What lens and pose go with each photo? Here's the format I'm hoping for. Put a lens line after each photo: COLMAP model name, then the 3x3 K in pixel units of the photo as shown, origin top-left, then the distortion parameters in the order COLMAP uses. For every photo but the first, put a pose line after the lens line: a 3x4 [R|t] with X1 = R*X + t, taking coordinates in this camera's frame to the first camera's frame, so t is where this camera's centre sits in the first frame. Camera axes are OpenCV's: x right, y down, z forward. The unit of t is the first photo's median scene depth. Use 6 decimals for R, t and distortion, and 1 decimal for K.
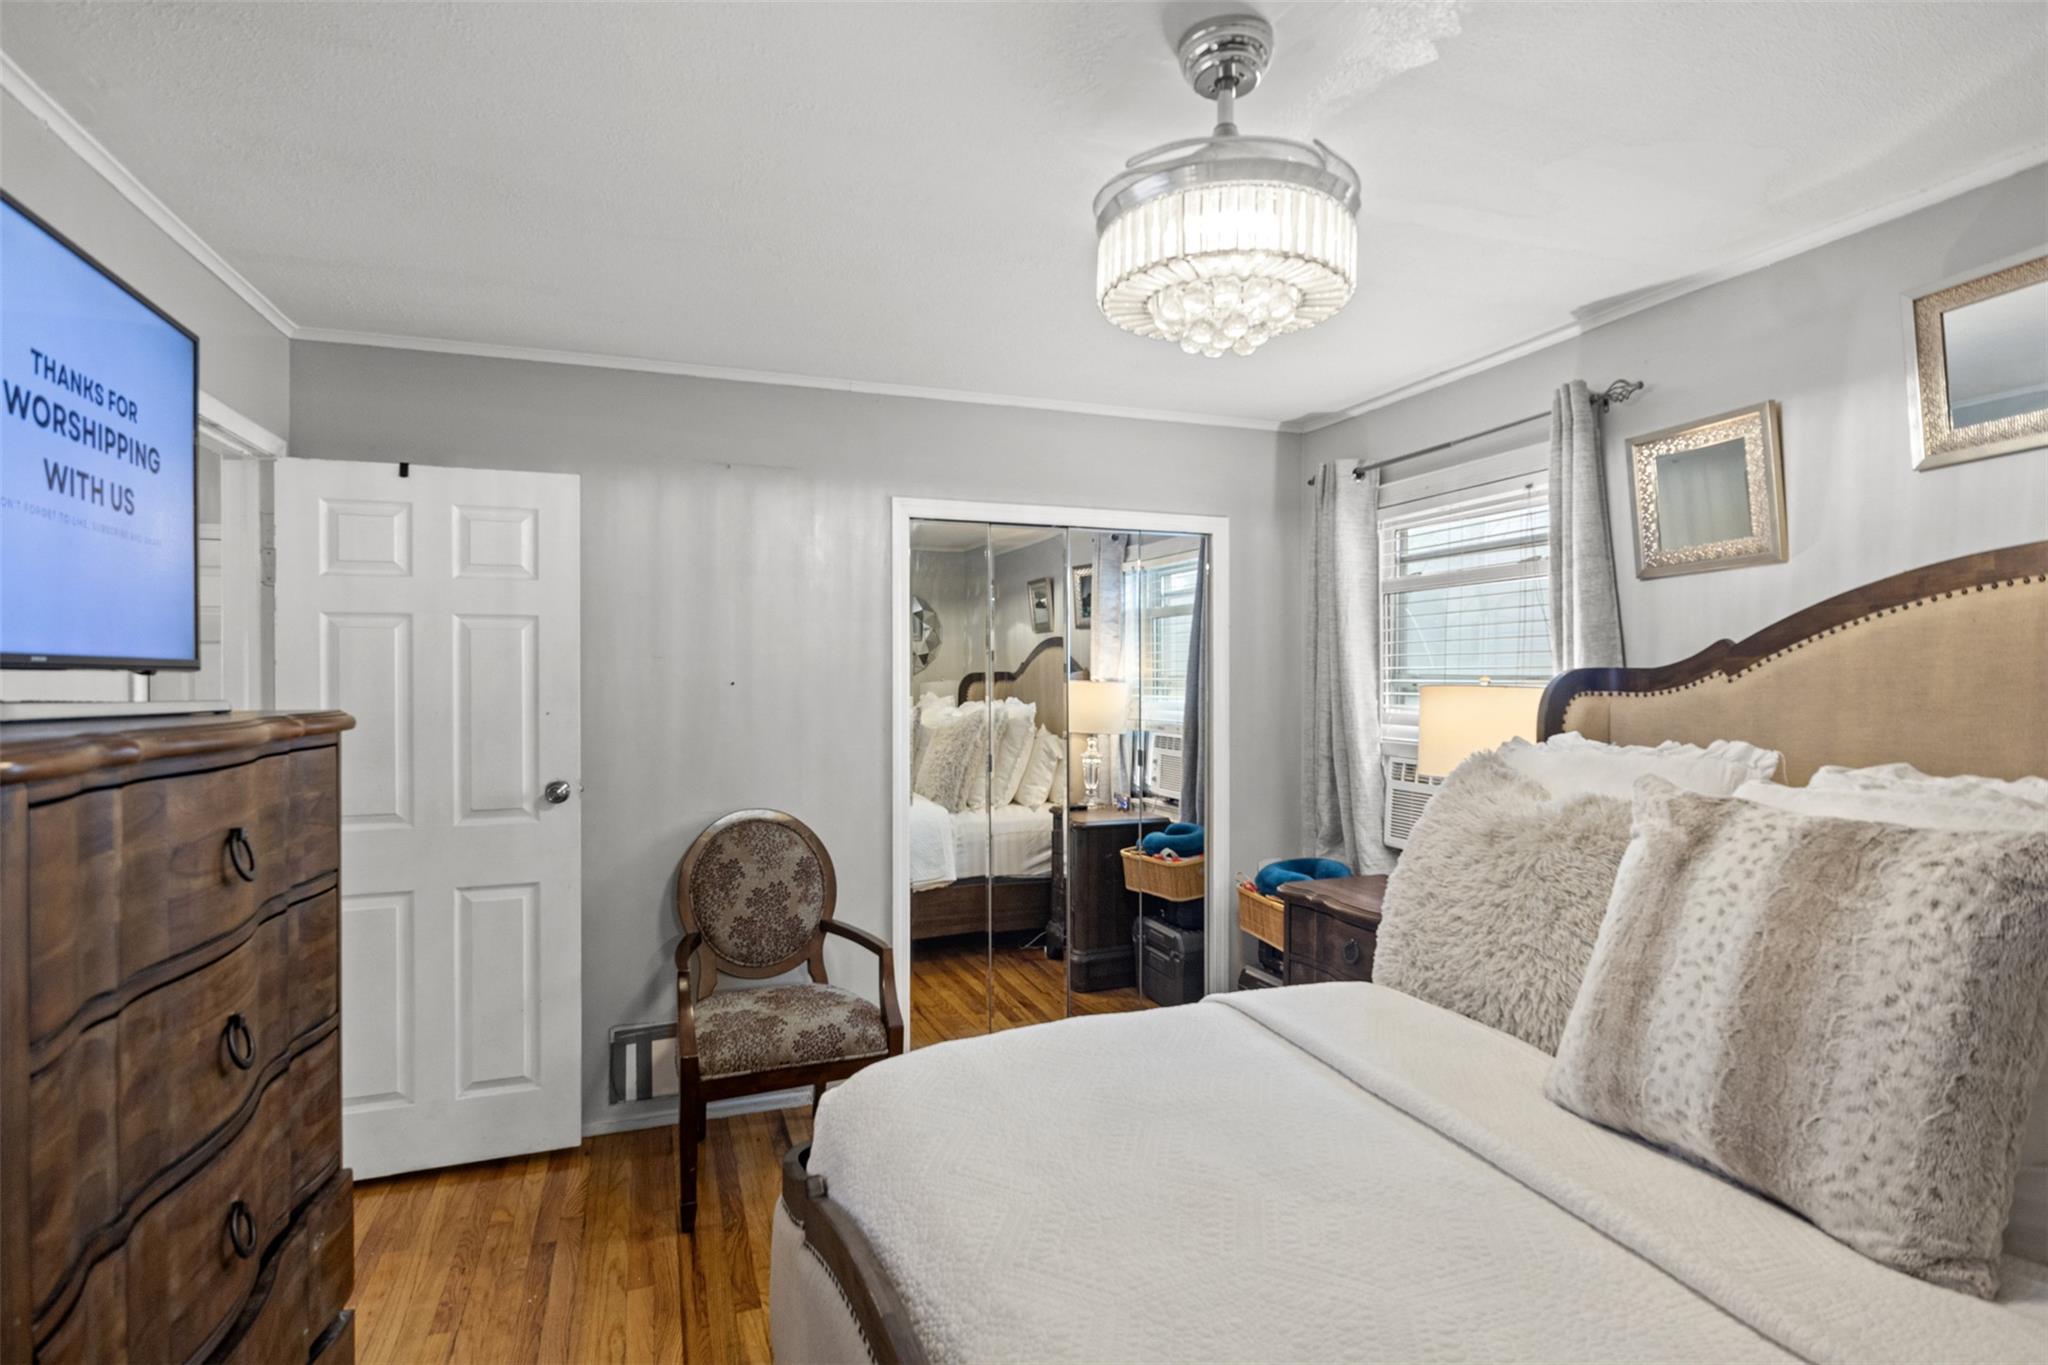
lens RADIAL K [[1063.8, 0, 1024.0], [0, 1063.8, 682.5], [0, 0, 1]] dist [-0.003352, -0.000641]
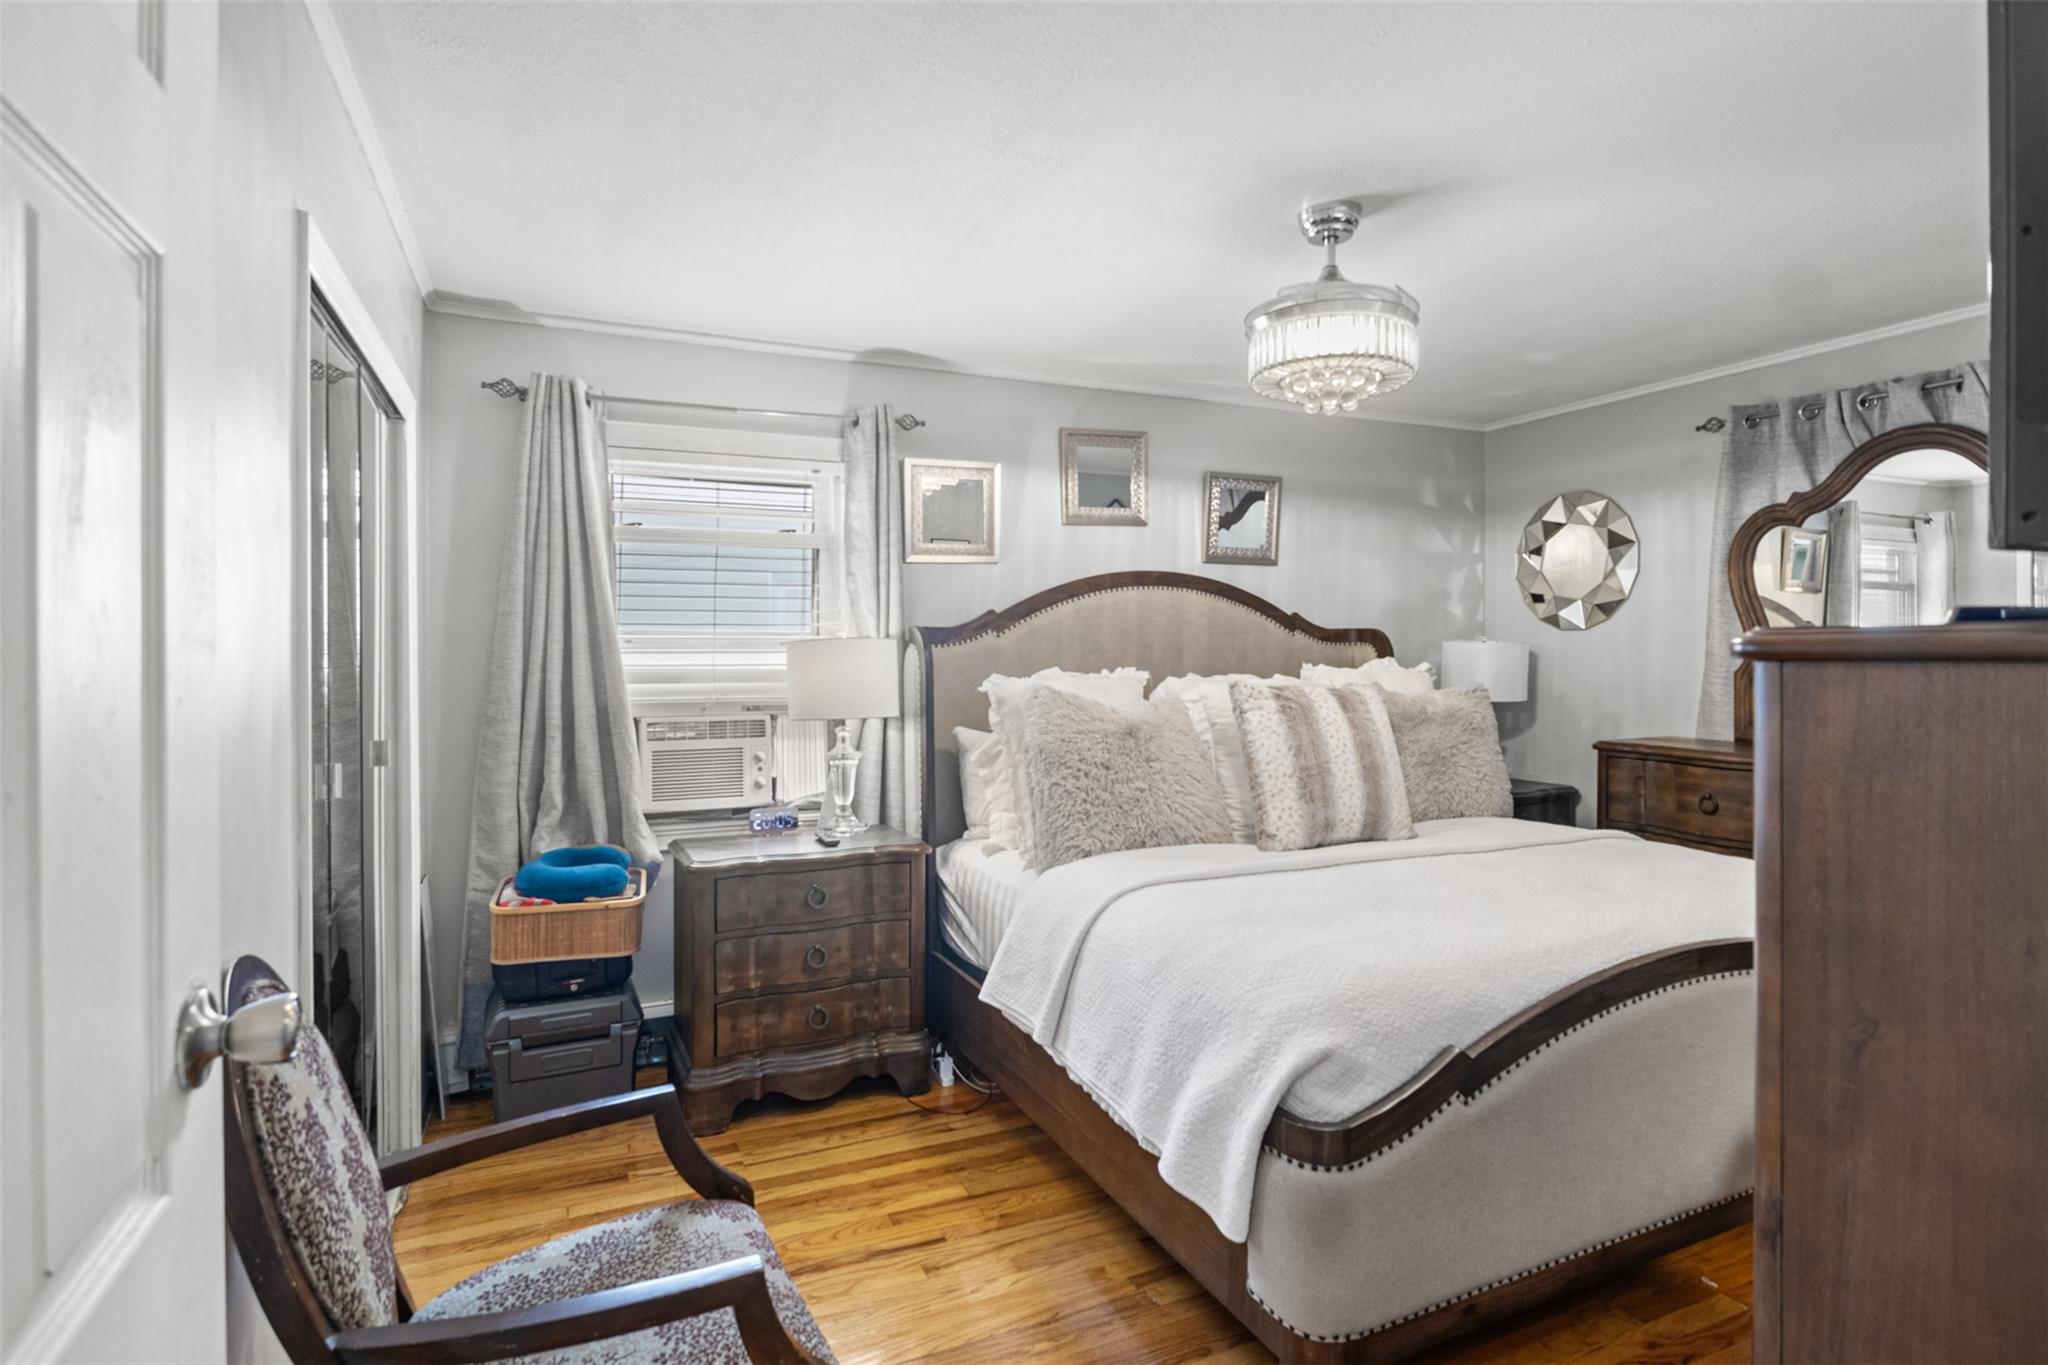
lens RADIAL K [[1063.8, 0, 1024.0], [0, 1063.8, 682.5], [0, 0, 1]] dist [-0.003352, -0.000641]
pose [[-0.063086, -0.026787, 0.997649, -1.019756], [0.005978, 0.999612, 0.027218, 0.027900], [-0.997990, 0.007681, -0.062901, 1.182541]]
